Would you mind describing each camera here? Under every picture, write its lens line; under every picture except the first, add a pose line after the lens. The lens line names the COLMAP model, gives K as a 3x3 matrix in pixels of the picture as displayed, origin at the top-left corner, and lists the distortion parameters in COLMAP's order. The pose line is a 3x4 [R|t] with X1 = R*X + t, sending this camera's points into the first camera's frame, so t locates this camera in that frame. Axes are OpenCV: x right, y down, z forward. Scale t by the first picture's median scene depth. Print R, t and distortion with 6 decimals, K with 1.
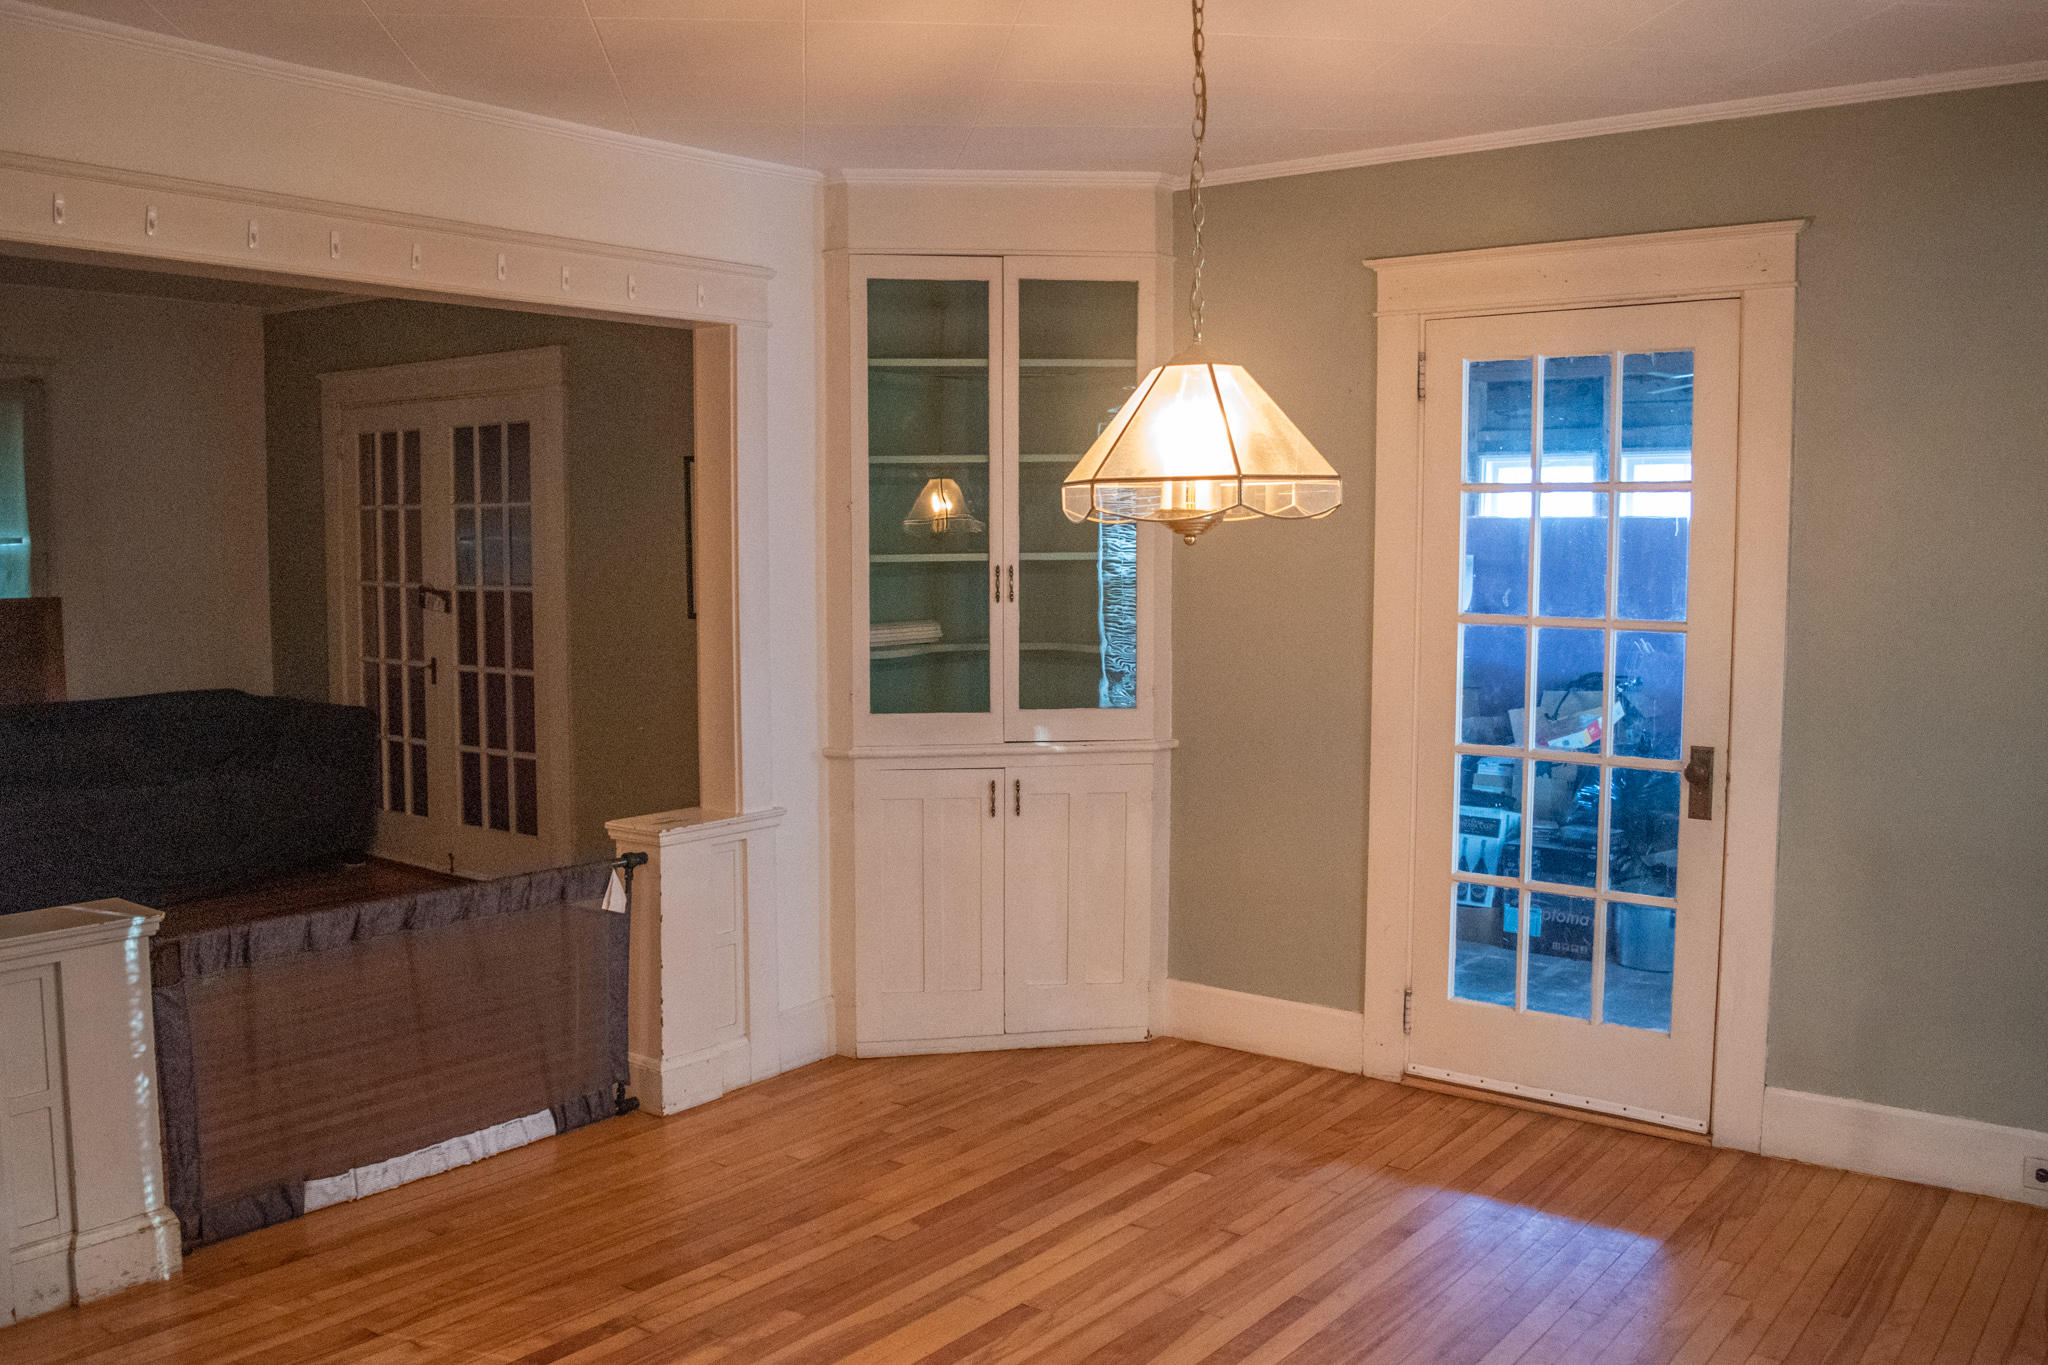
lens RADIAL K [[1733.1, 0, 1051.1], [0, 1733.1, 674.4], [0, 0, 1]] dist [-0.078907, 0.008651]
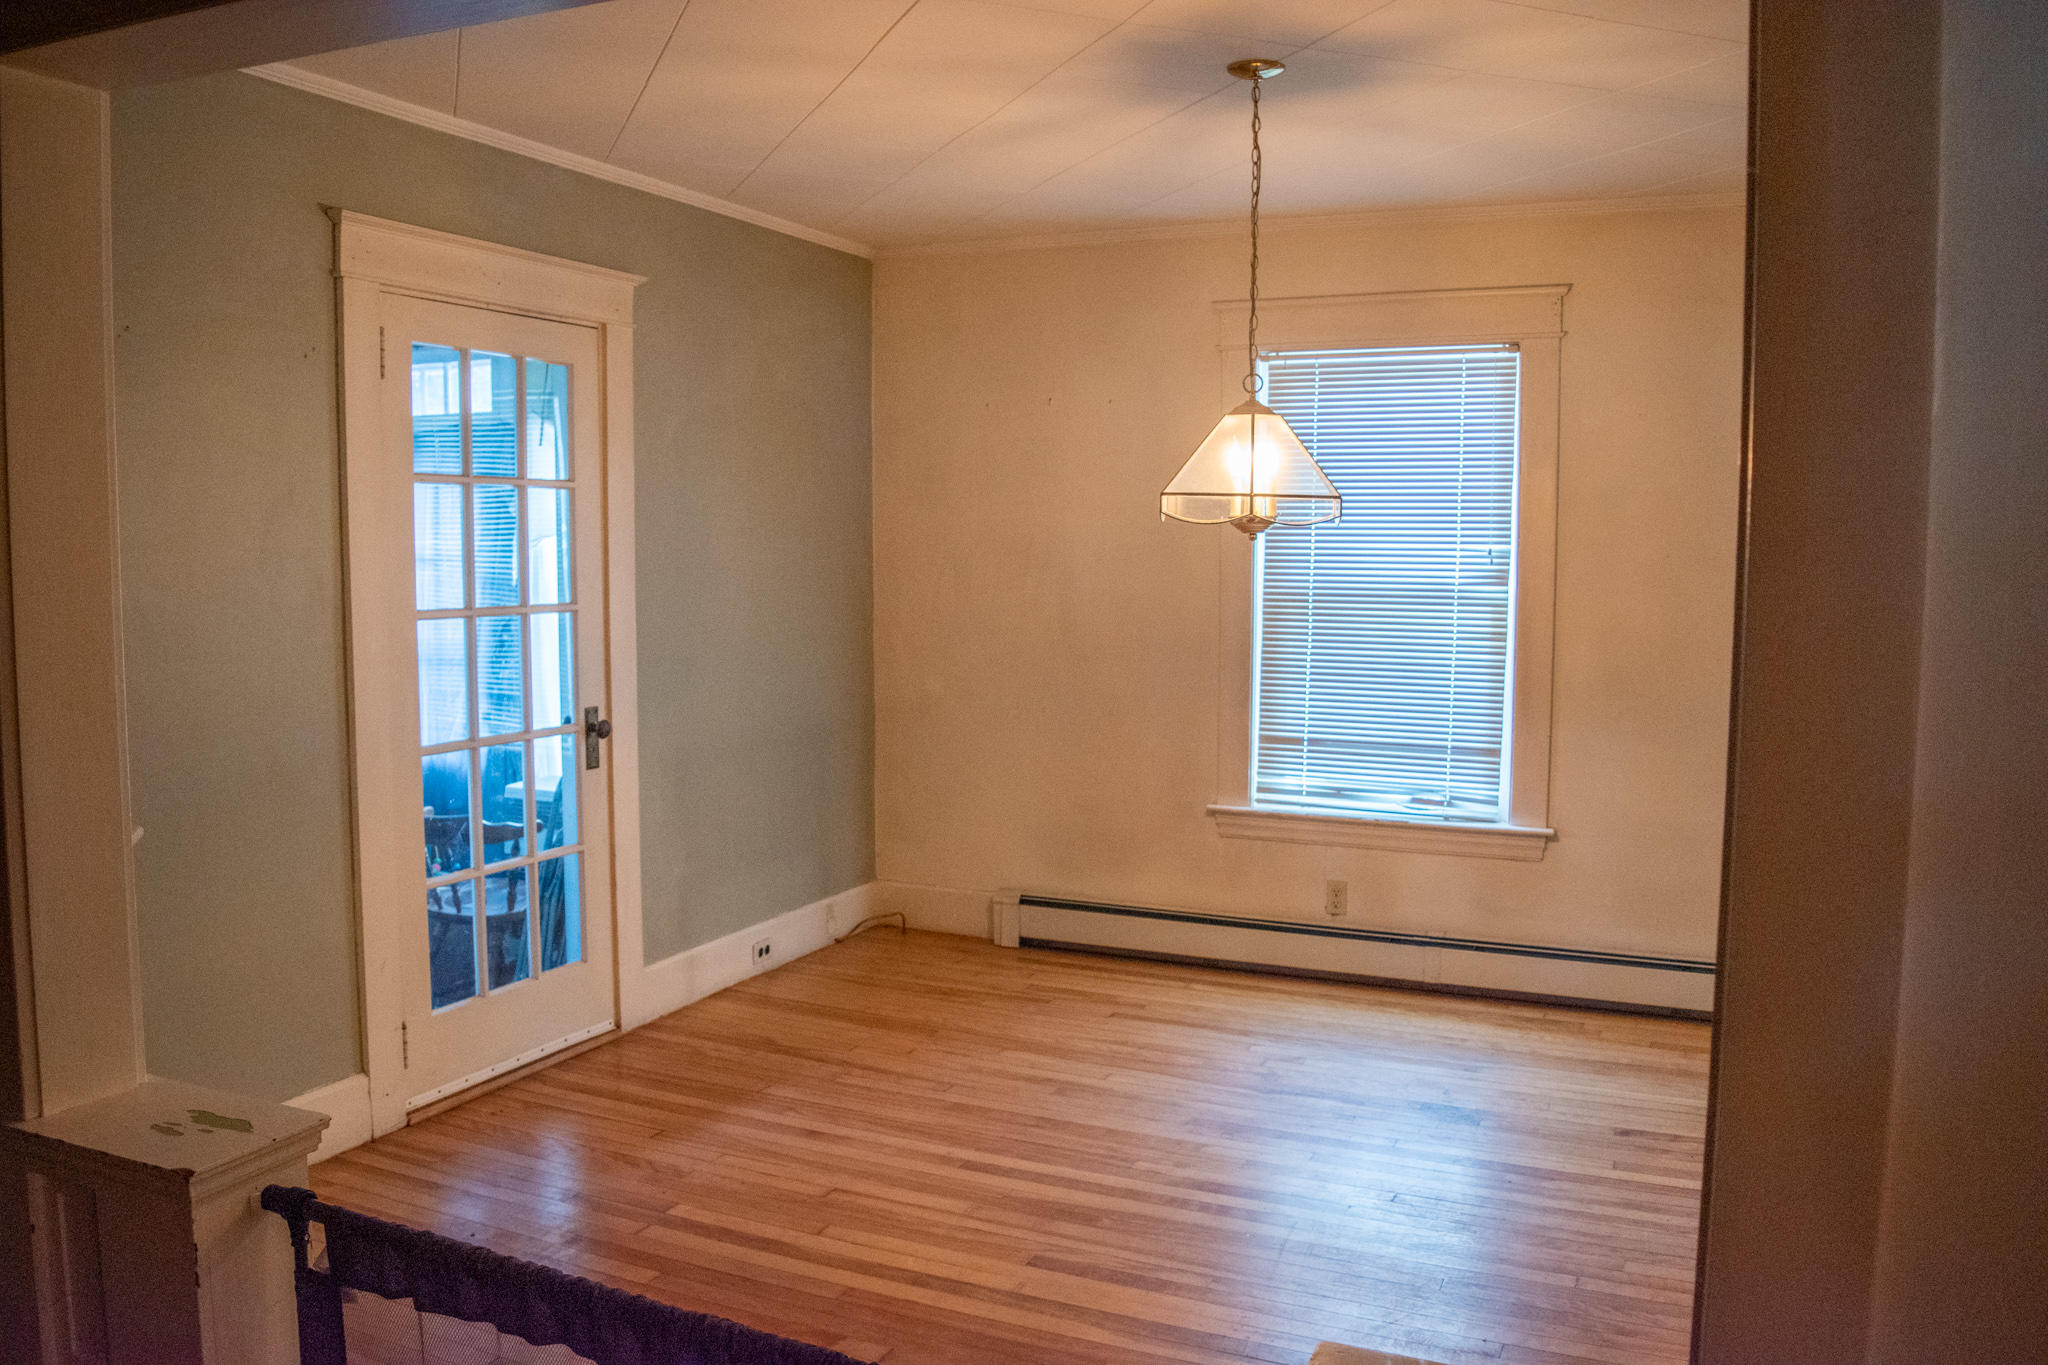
lens RADIAL K [[1605.7, 0, 1024.0], [0, 1605.7, 682.5], [0, 0, 1]] dist [-0.090383, -0.000795]
pose [[-0.213073, -0.096195, 0.972289, -0.815804], [0.068330, 0.991238, 0.113044, -0.085450], [-0.974644, 0.090523, -0.204633, 1.023384]]
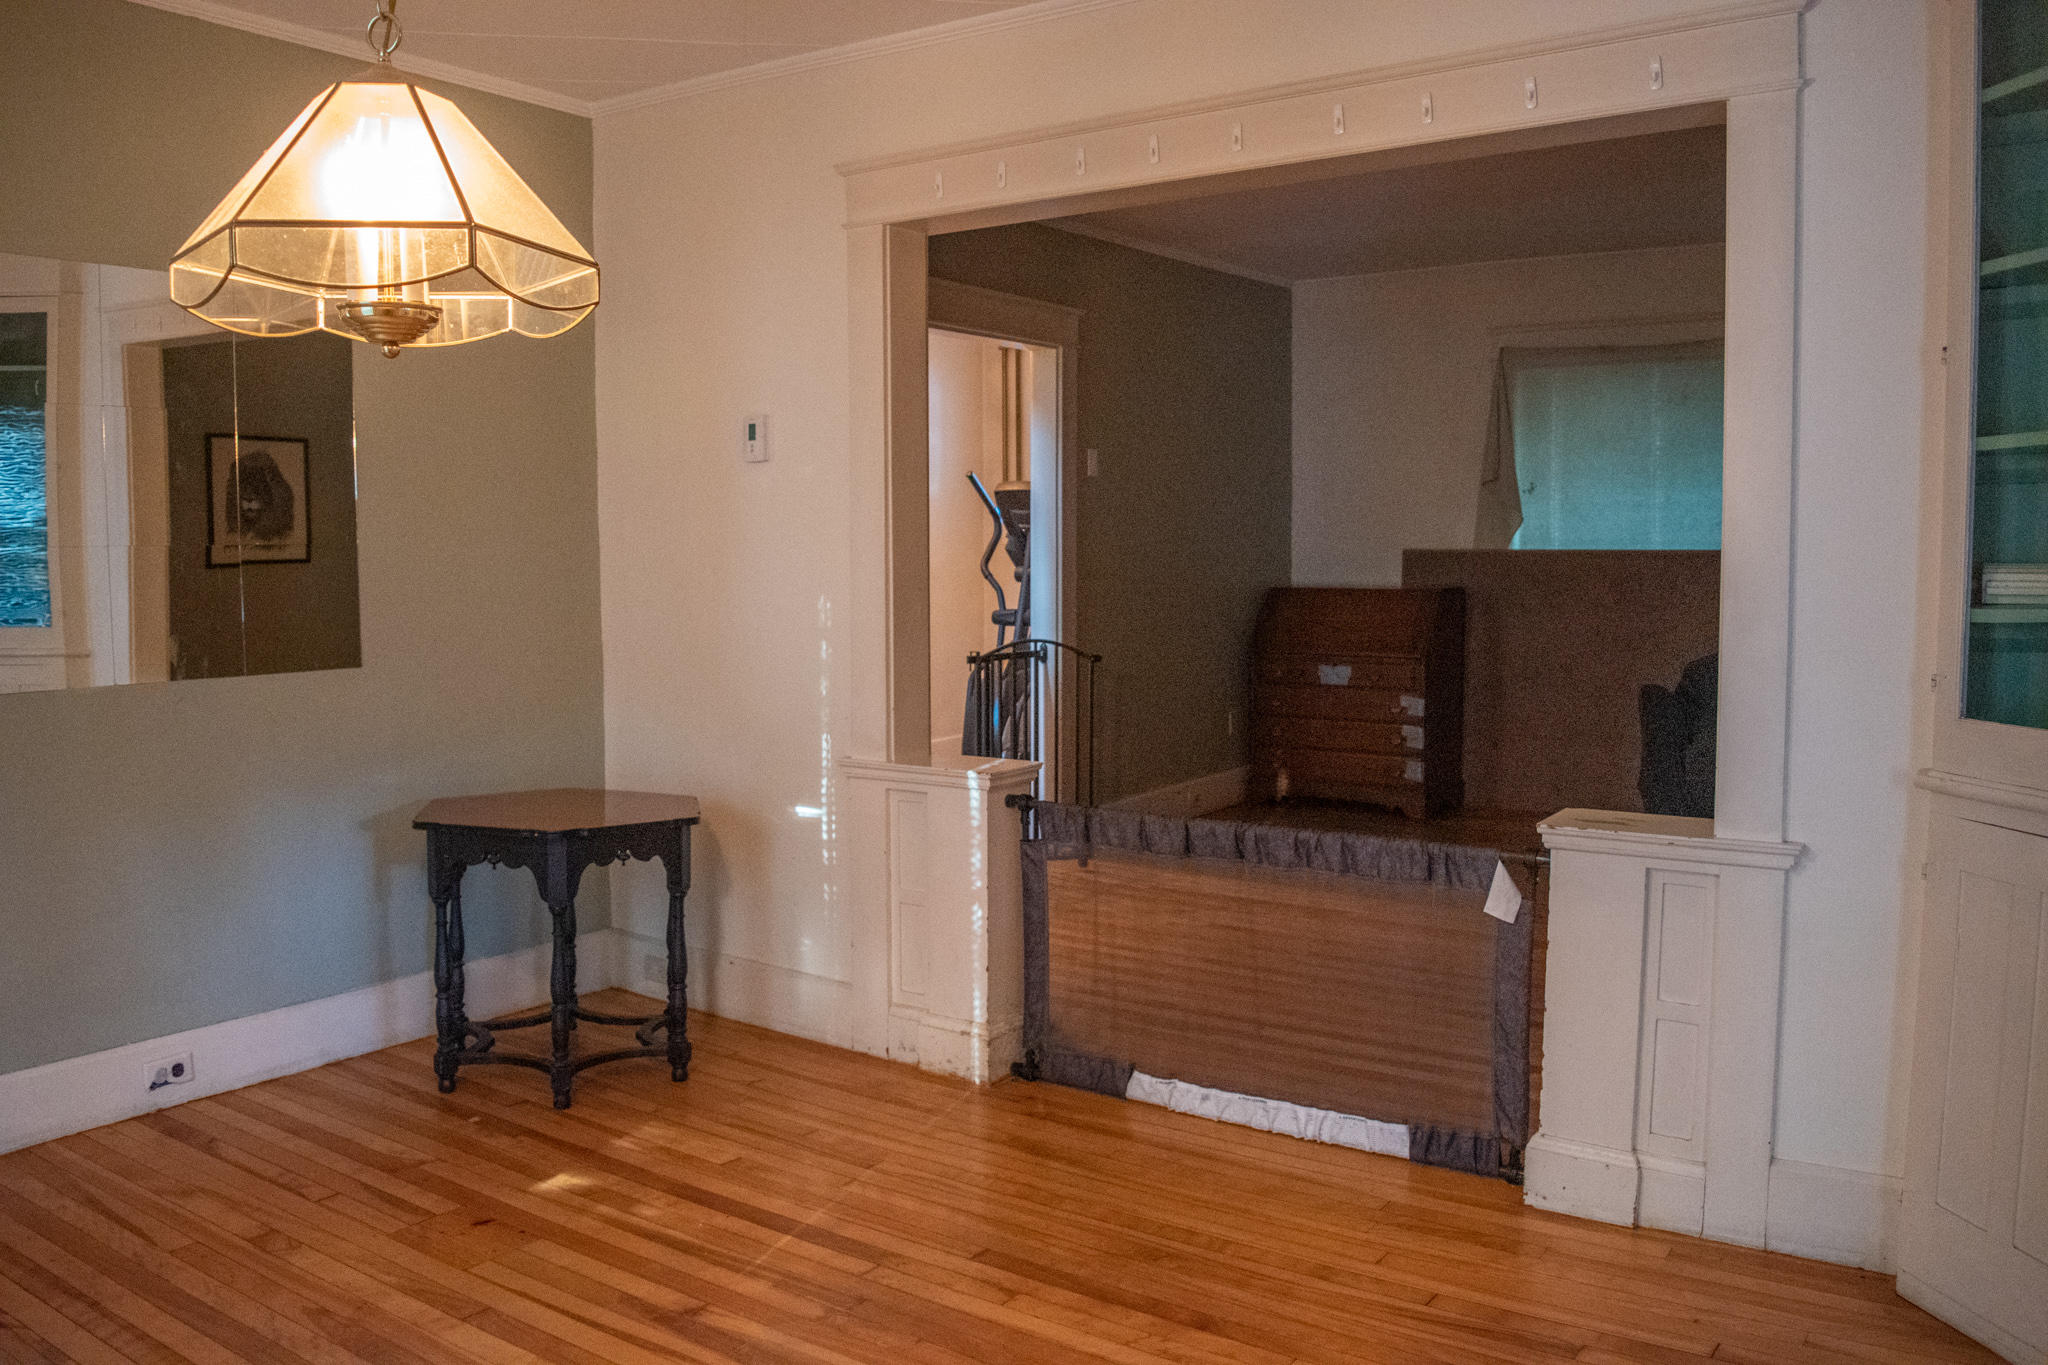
lens RADIAL K [[1605.7, 0, 1024.0], [0, 1605.7, 682.5], [0, 0, 1]] dist [-0.090383, -0.000795]
pose [[0.039026, 0.081304, -0.995925, 0.479757], [-0.074572, 0.994142, 0.078236, -0.007032], [0.996452, 0.071215, 0.044860, 0.819782]]
